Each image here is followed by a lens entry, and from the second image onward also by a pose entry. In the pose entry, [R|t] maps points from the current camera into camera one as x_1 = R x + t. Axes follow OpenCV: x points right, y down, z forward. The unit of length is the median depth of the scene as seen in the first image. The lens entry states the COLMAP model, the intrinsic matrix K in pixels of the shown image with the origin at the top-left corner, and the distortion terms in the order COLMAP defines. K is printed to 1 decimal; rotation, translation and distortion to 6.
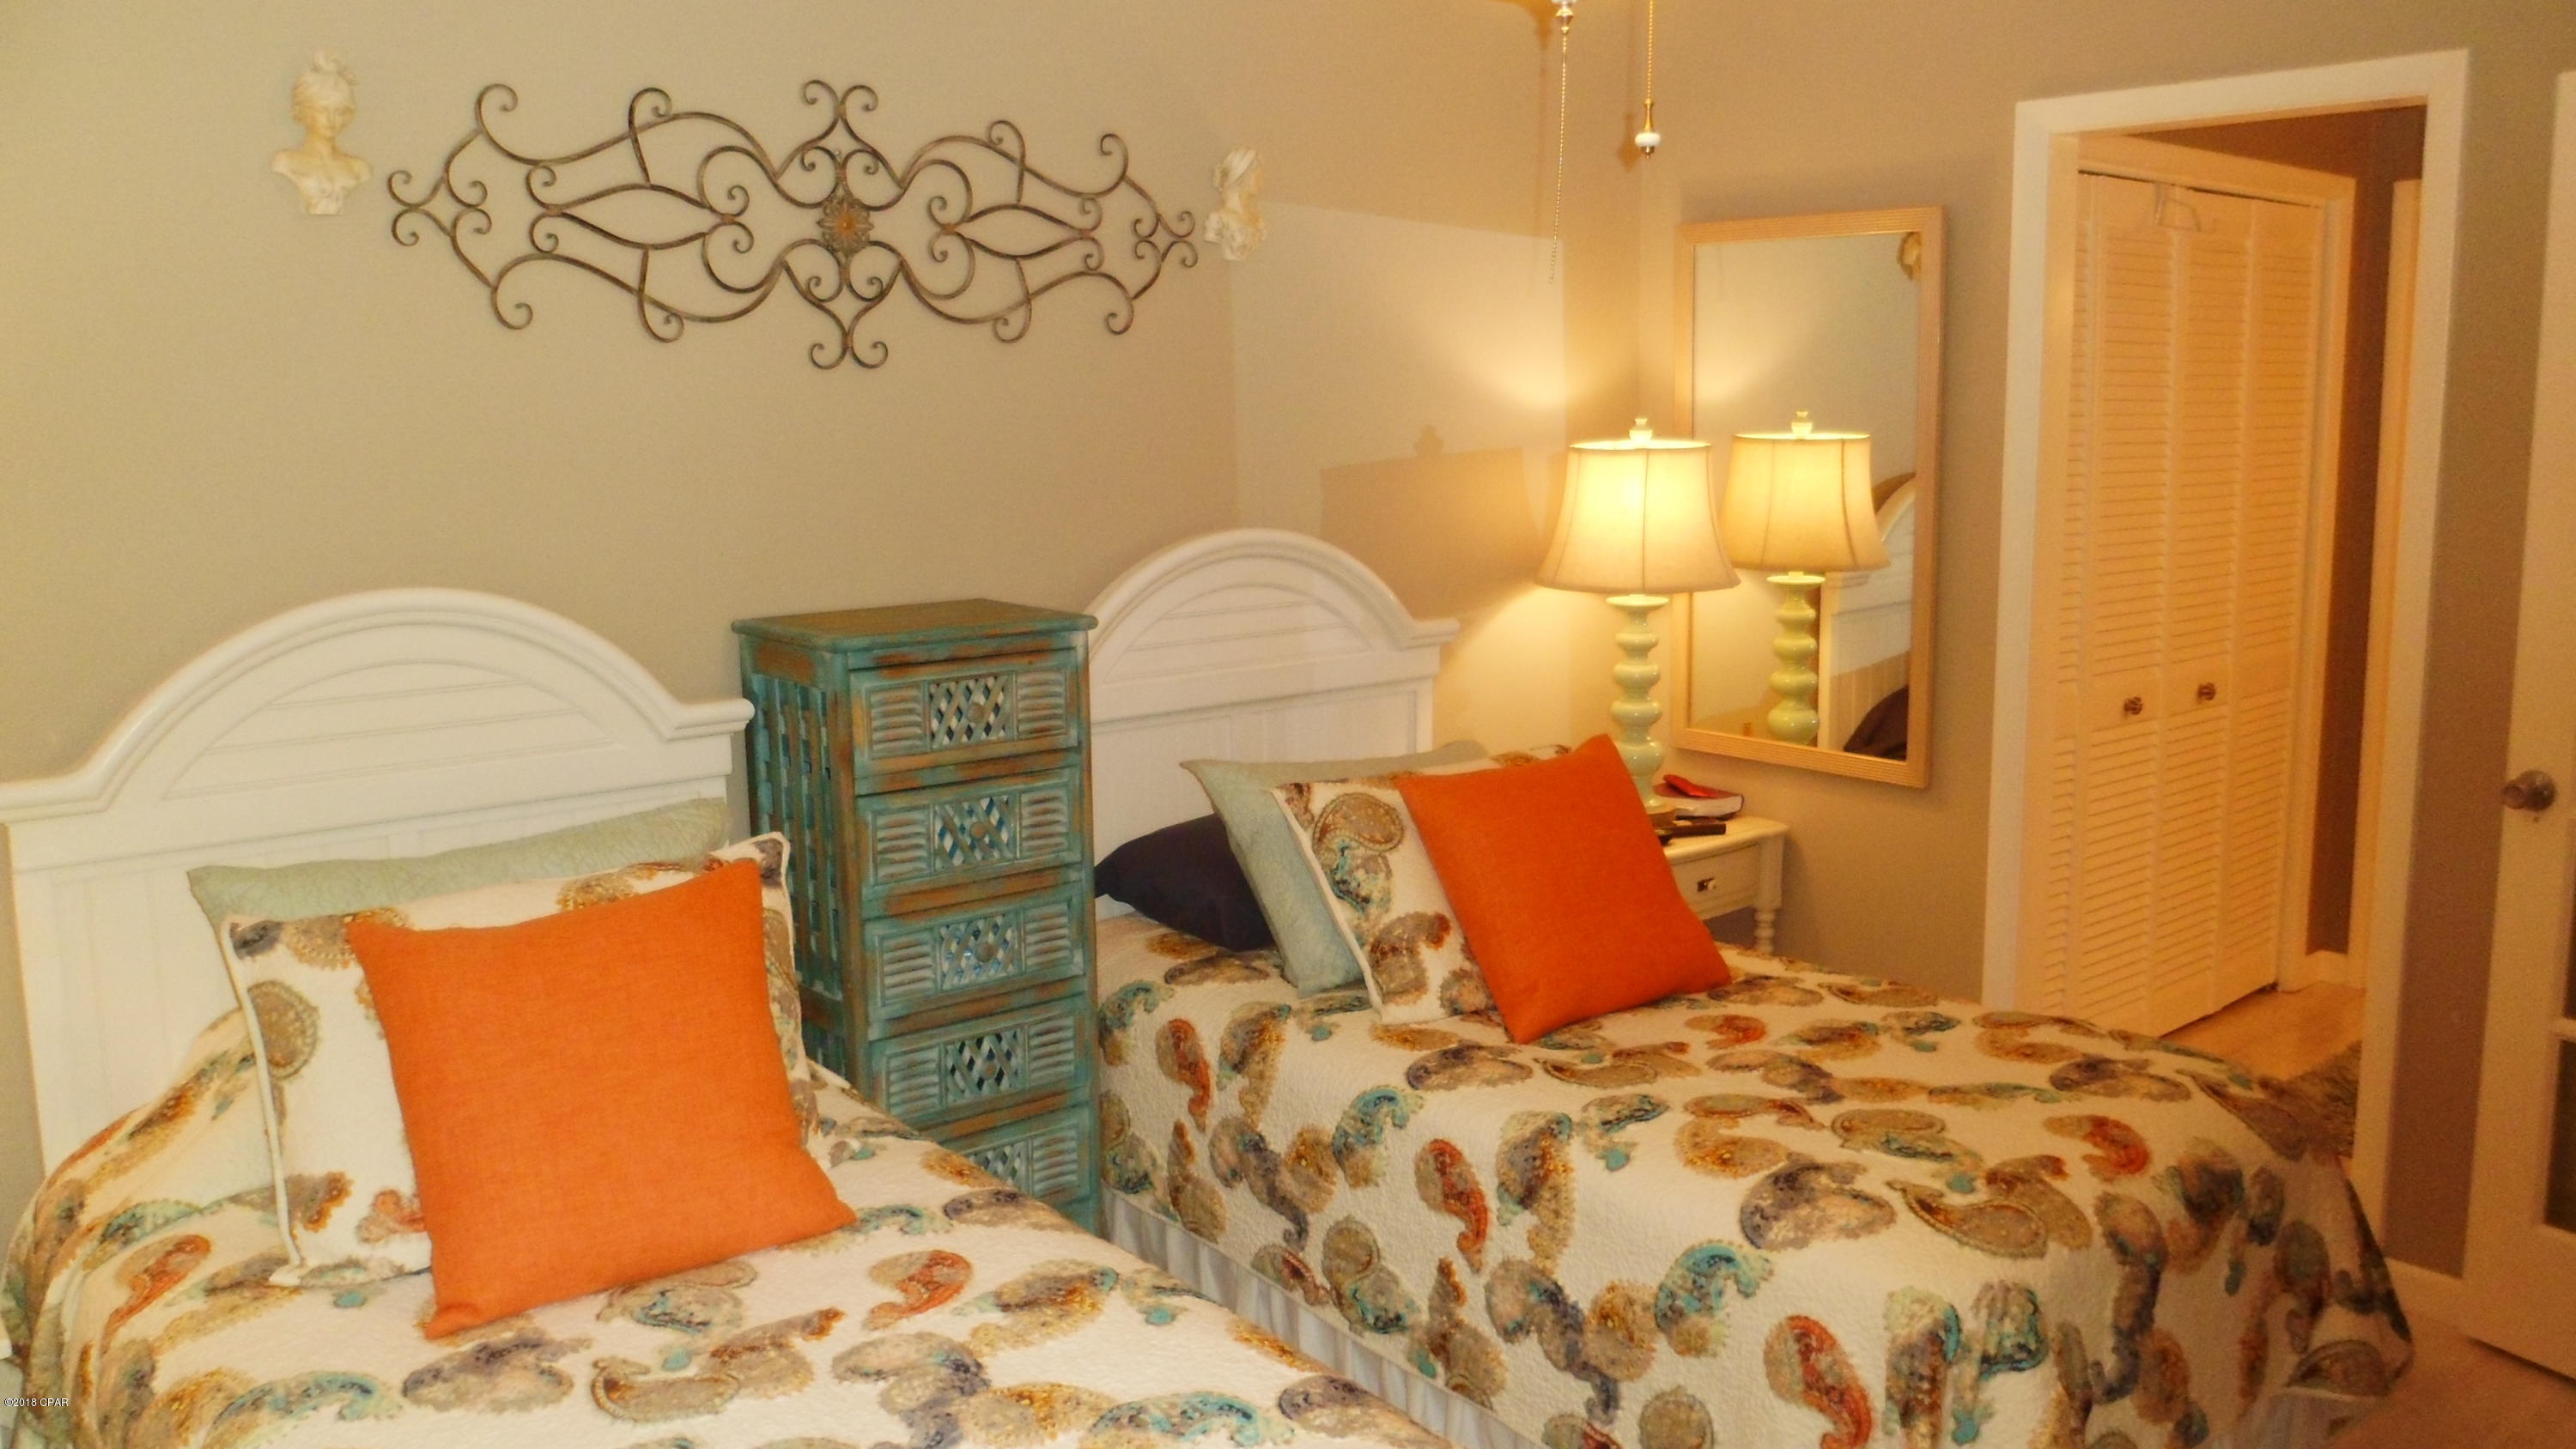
lens RADIAL K [[2016.5, 0, 1292.3], [0, 2016.5, 698.0], [0, 0, 1]] dist [-0.086293, 0.058322]
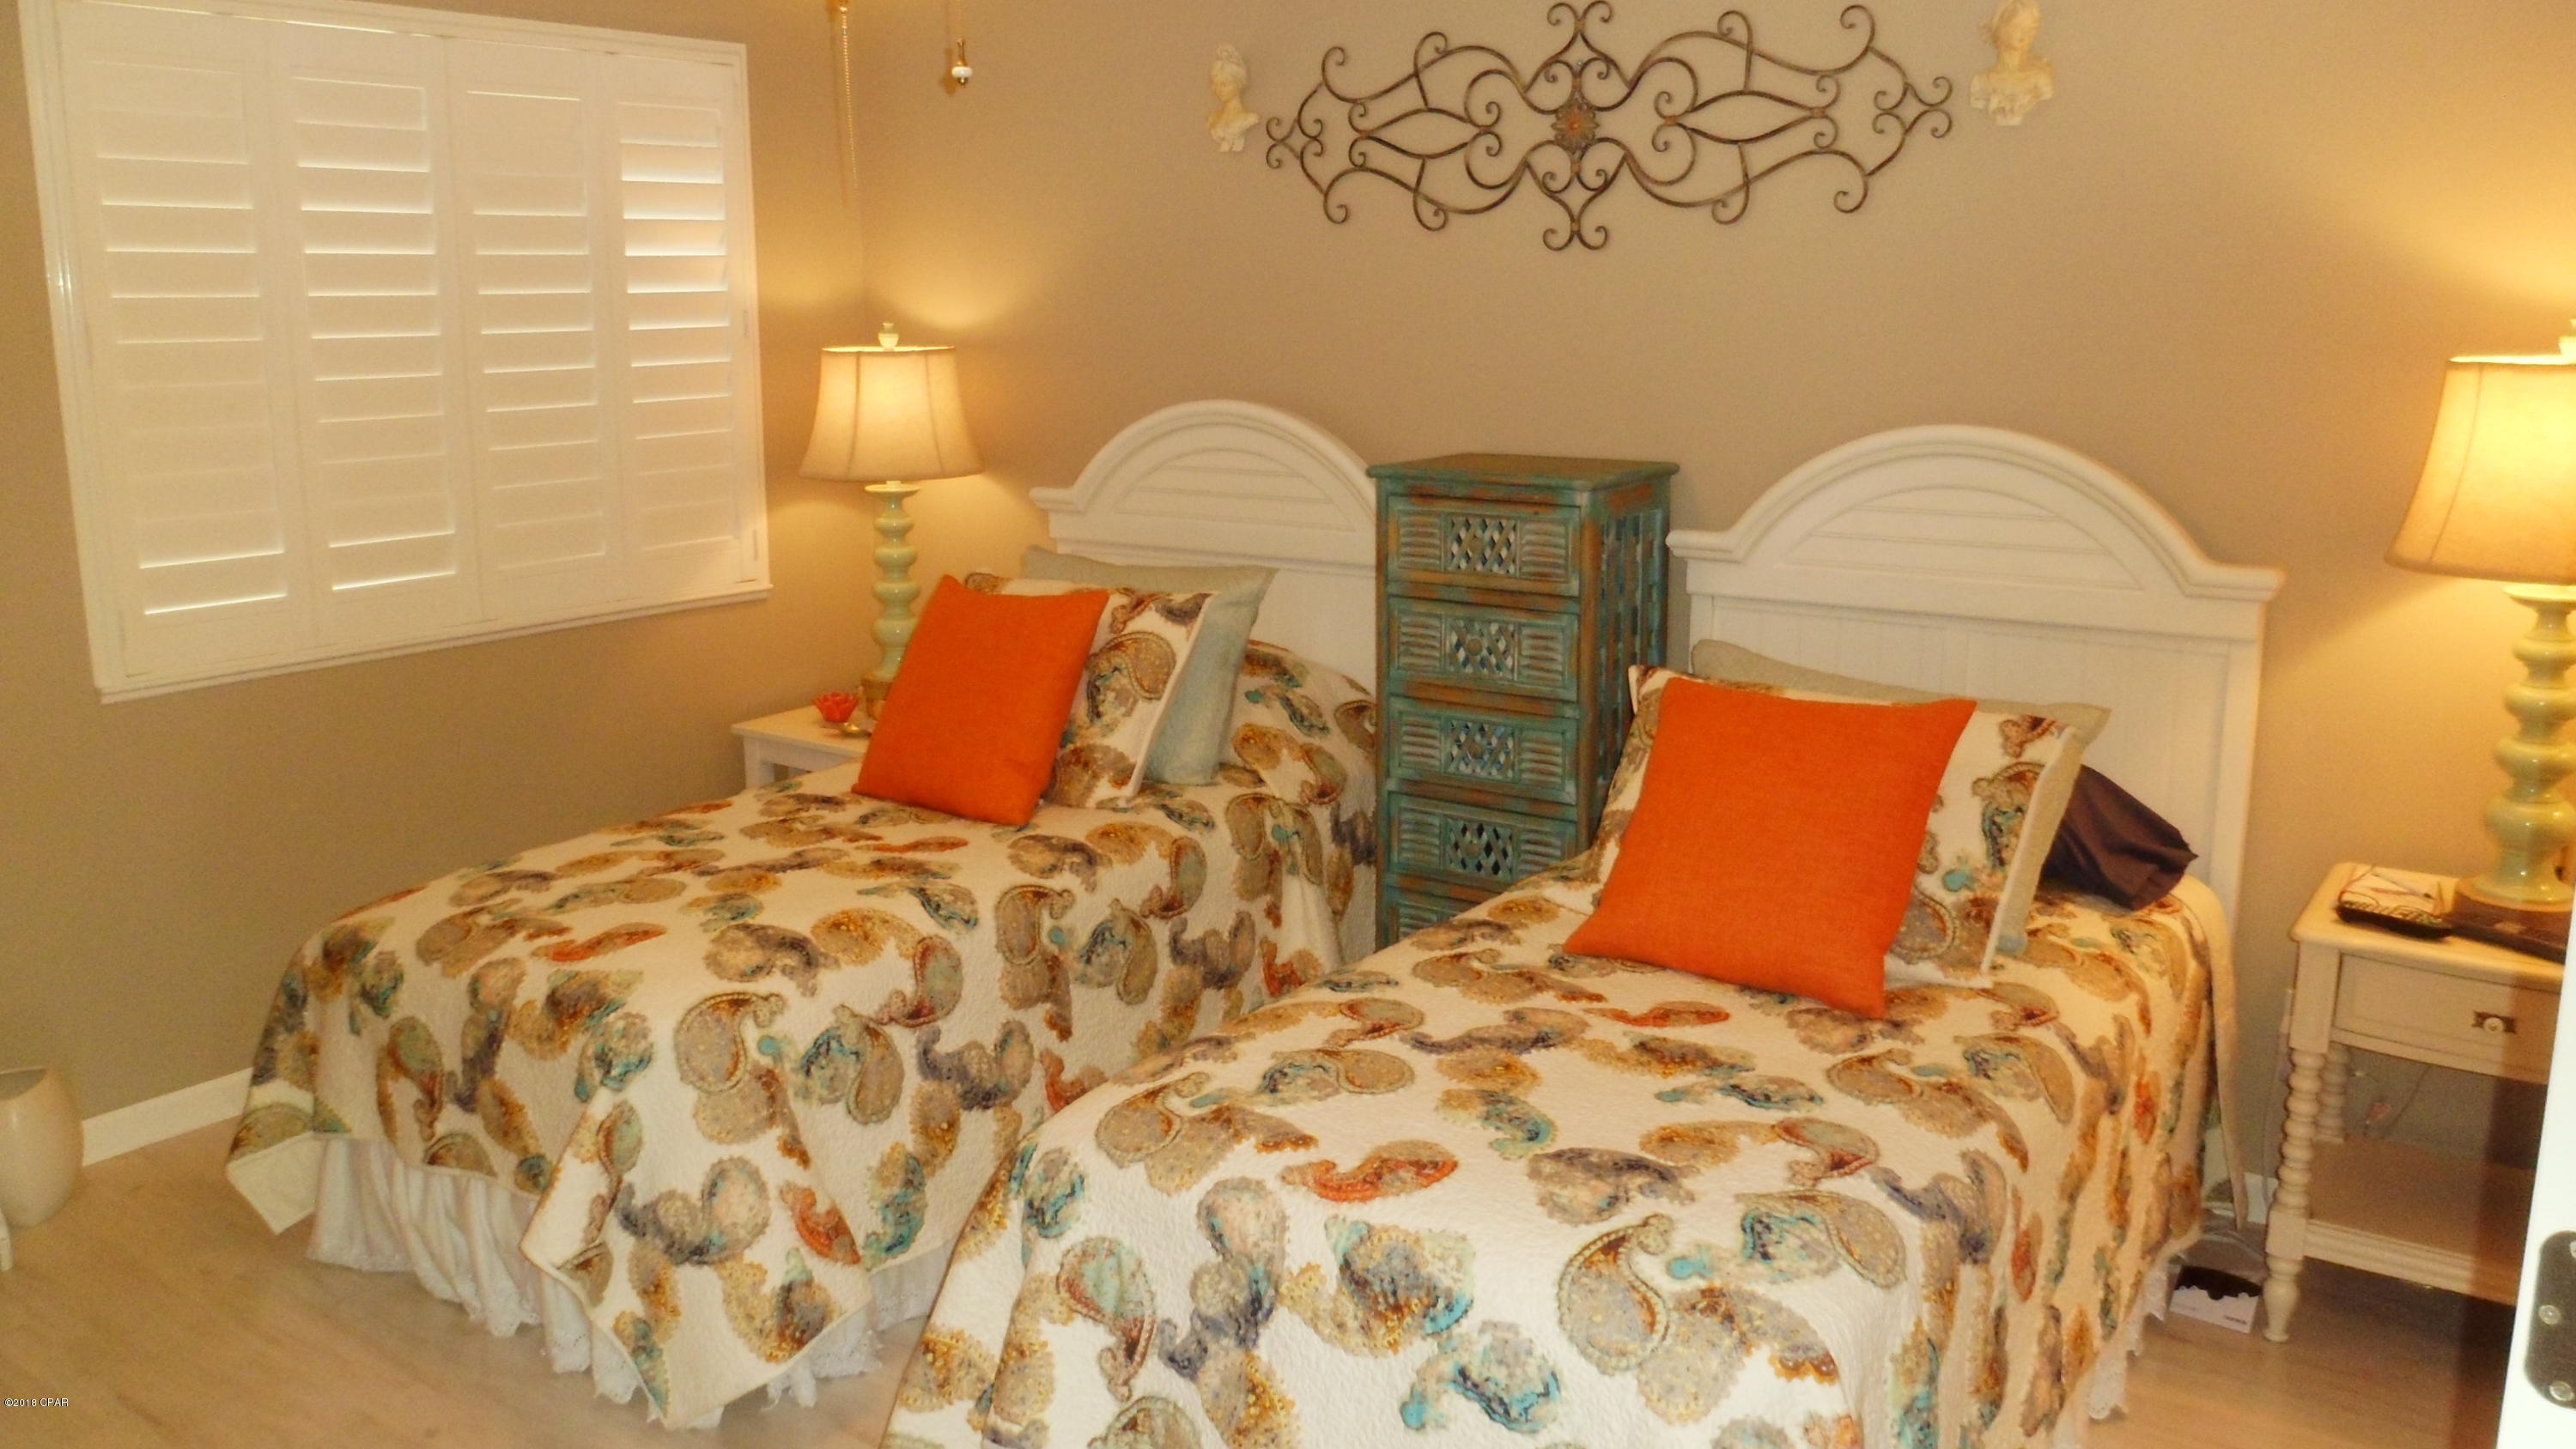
lens RADIAL K [[2016.5, 0, 1292.3], [0, 2016.5, 698.0], [0, 0, 1]] dist [-0.086293, 0.058322]
pose [[0.260179, 0.200831, -0.944444, 0.906585], [-0.140888, 0.975558, 0.168635, -0.085915], [0.955226, 0.089185, 0.282114, 0.549884]]
